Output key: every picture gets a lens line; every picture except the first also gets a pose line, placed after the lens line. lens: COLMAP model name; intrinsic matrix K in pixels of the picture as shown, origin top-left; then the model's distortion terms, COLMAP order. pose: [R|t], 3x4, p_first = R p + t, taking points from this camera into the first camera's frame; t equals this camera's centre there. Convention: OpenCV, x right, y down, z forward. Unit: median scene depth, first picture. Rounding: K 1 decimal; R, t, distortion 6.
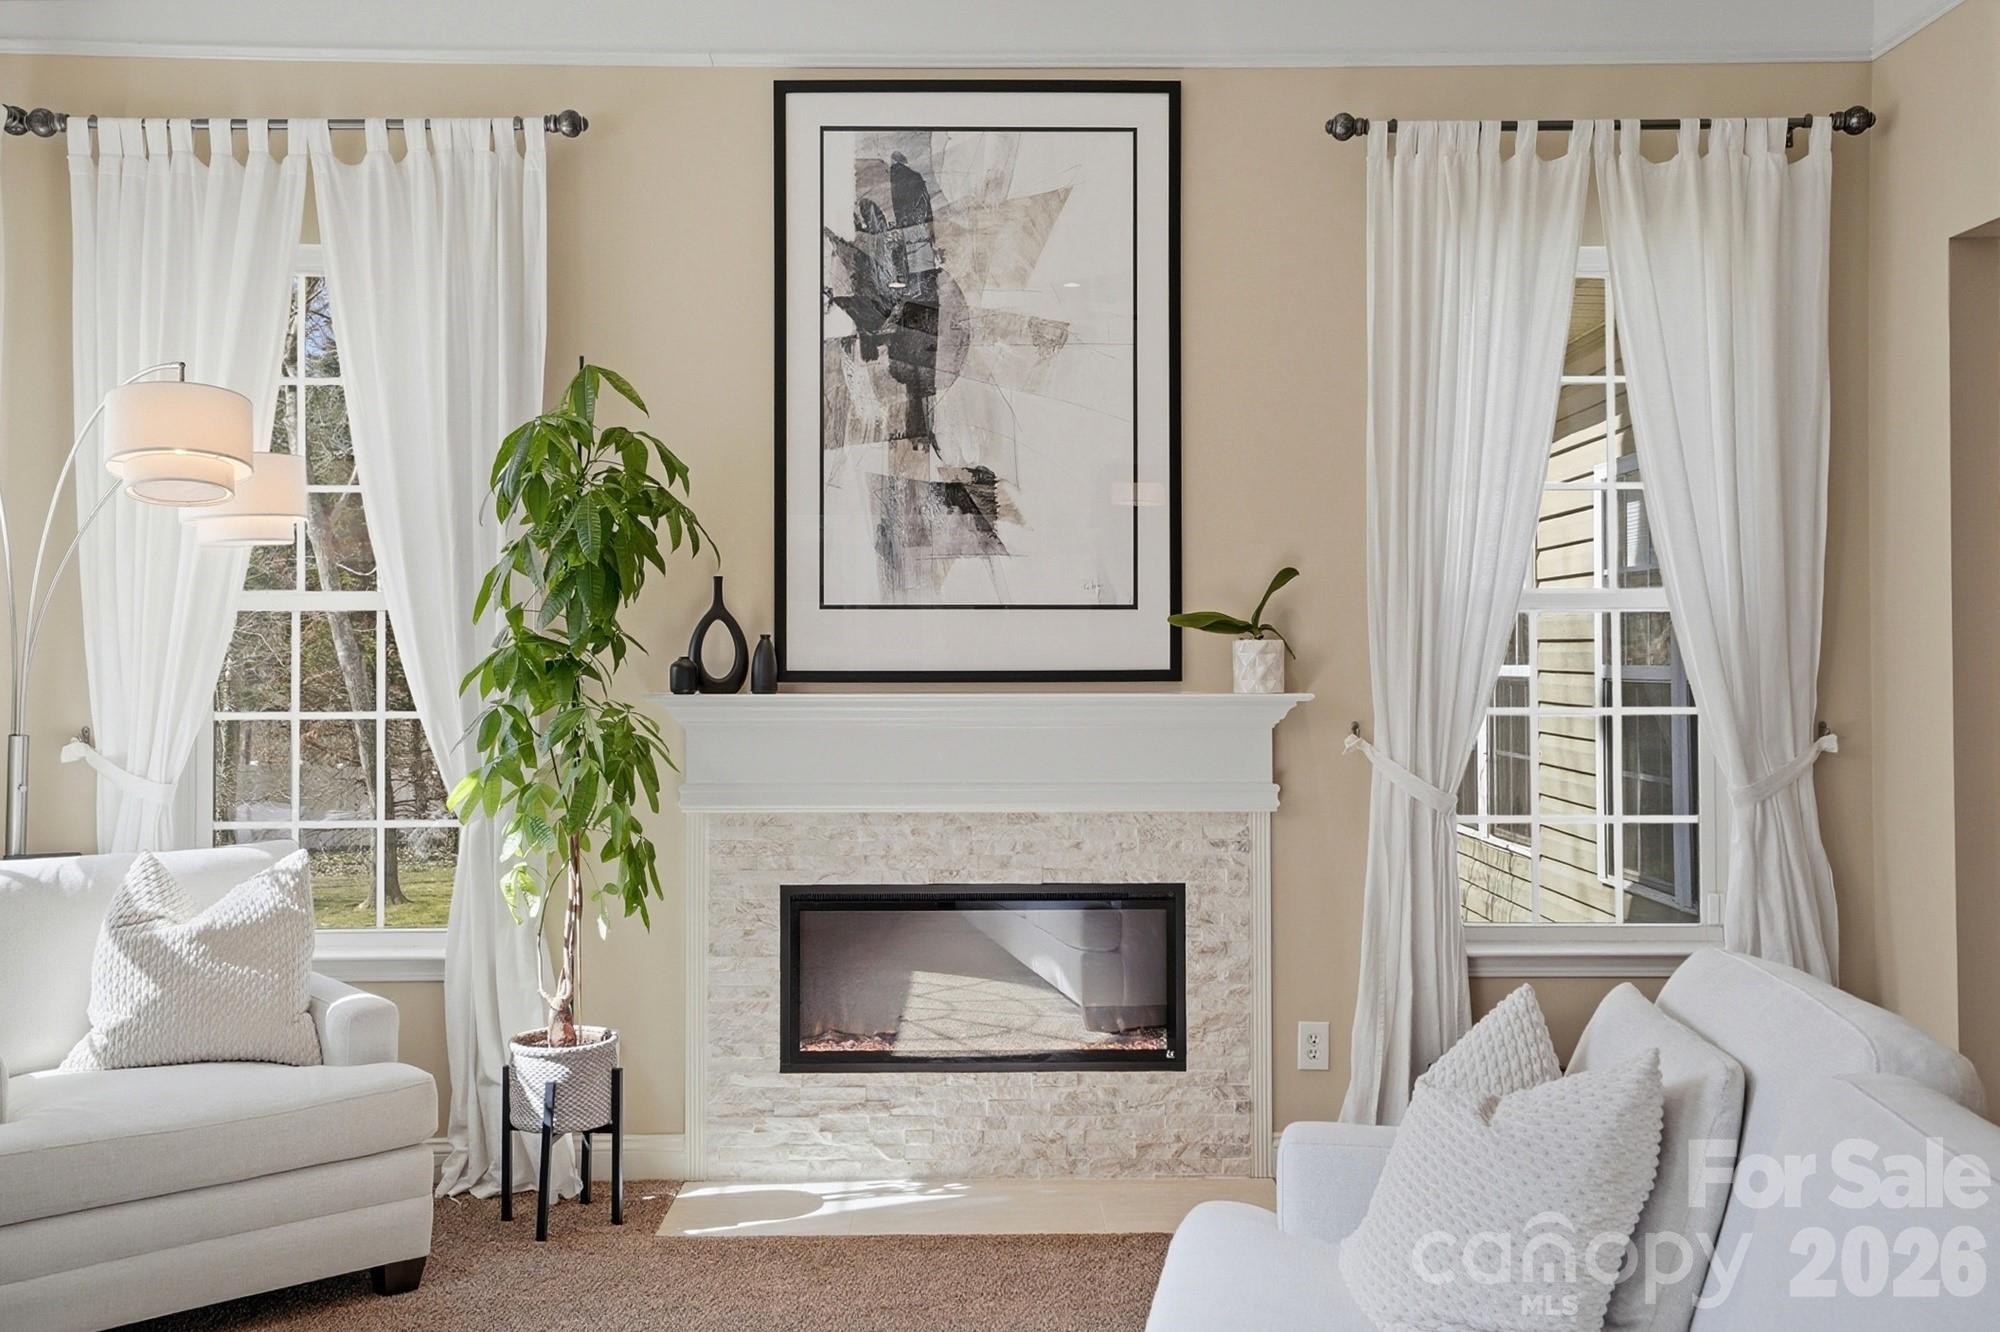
lens RADIAL K [[1732.9, 0, 997.6], [0, 1732.9, 651.1], [0, 0, 1]] dist [0.032305, 0.012519]
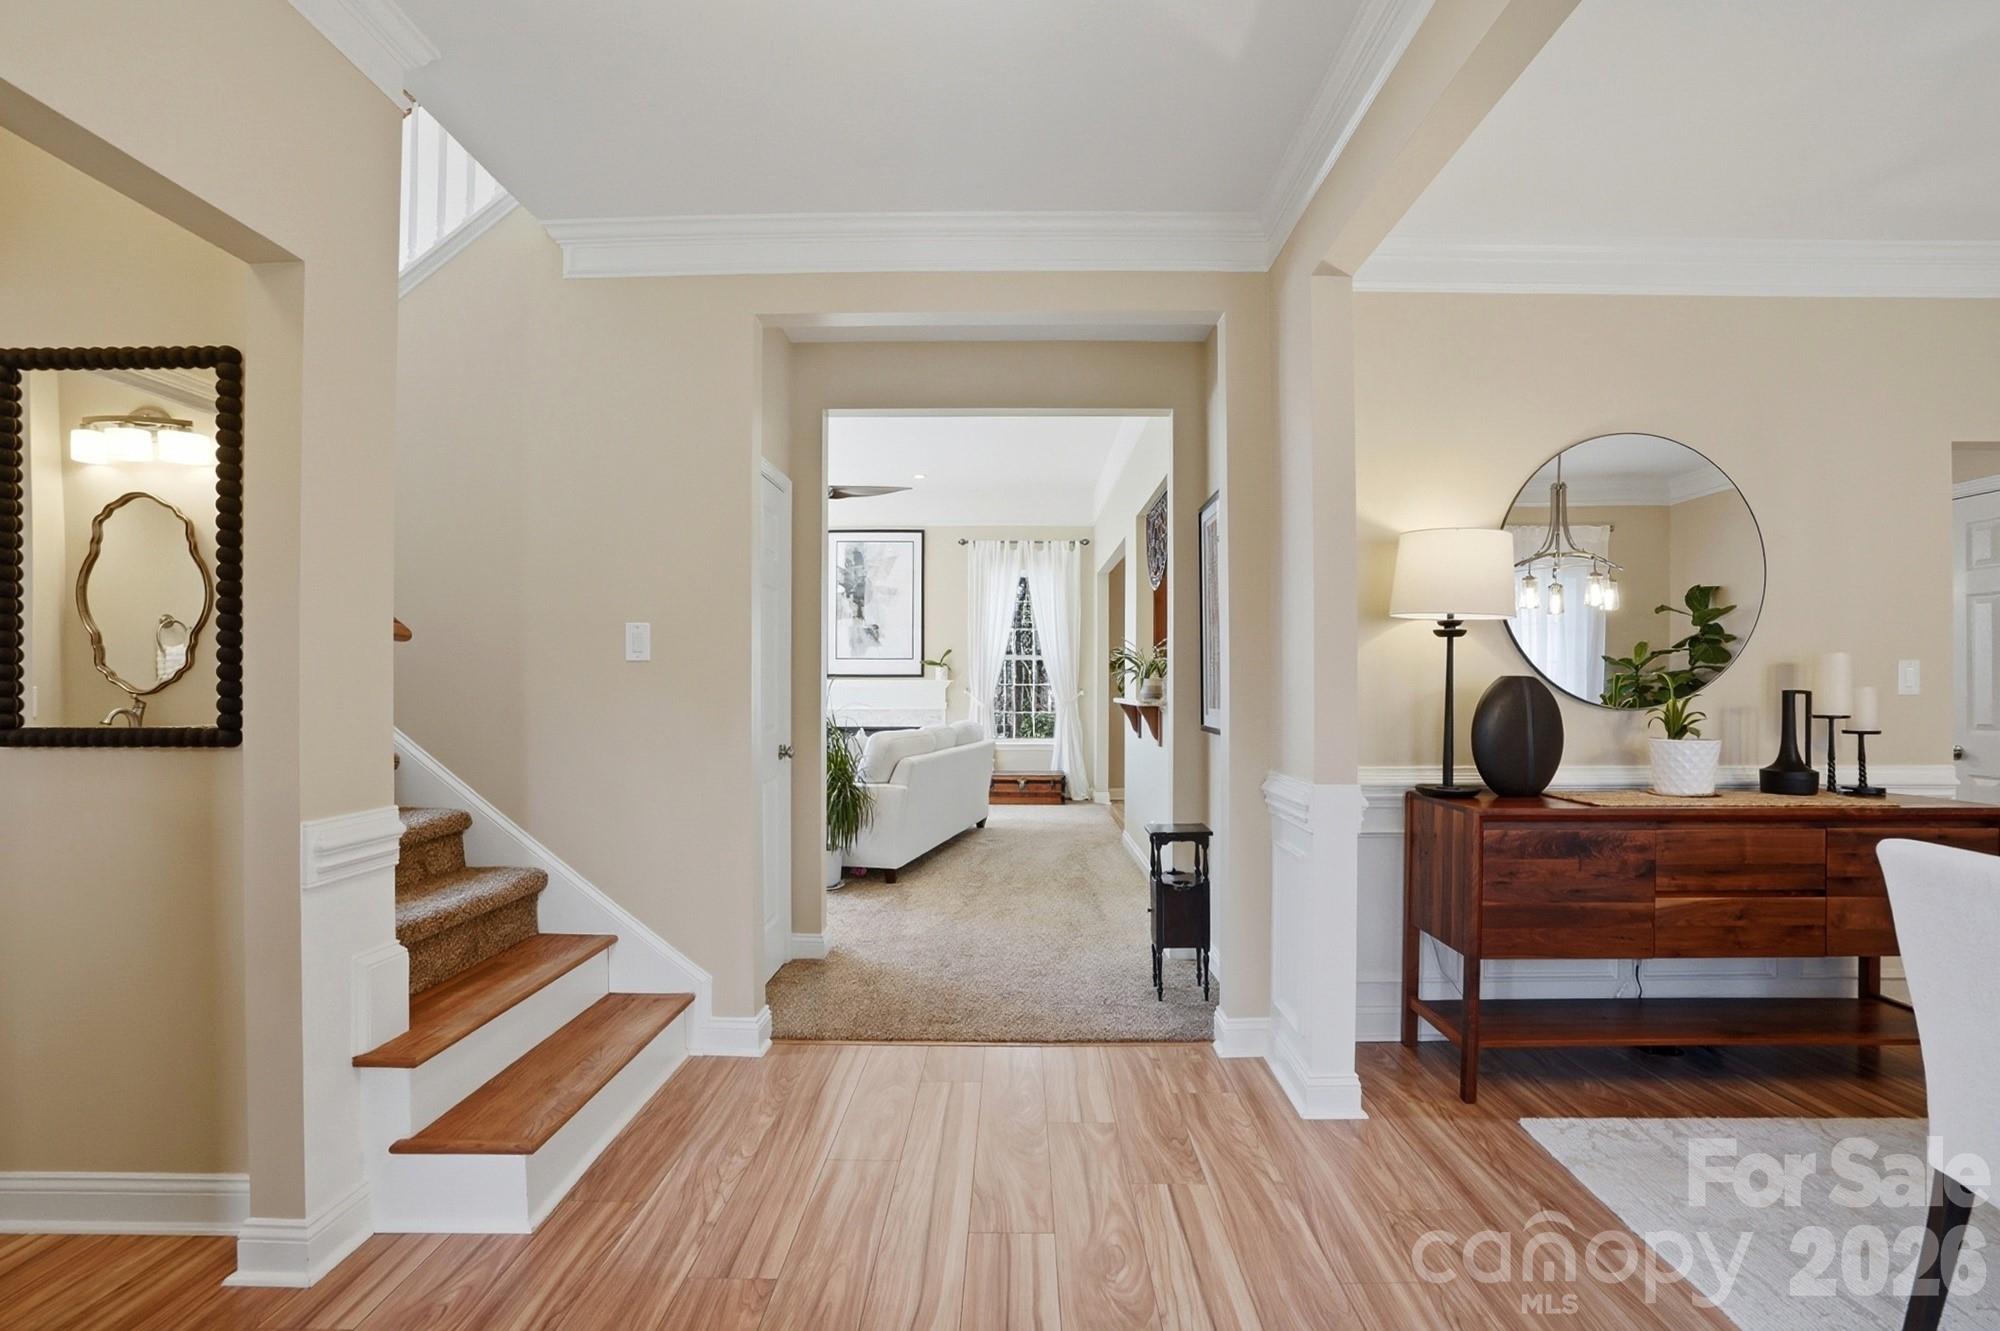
lens RADIAL K [[928.5, 0, 1004.6], [0, 928.5, 674.0], [0, 0, 1]] dist [-0.065890, 0.026205]
pose [[0.999611, 0.003191, -0.027689, 0.356958], [-0.002961, 0.999961, 0.008367, -0.008966], [0.027714, -0.008282, 0.999582, -1.174493]]
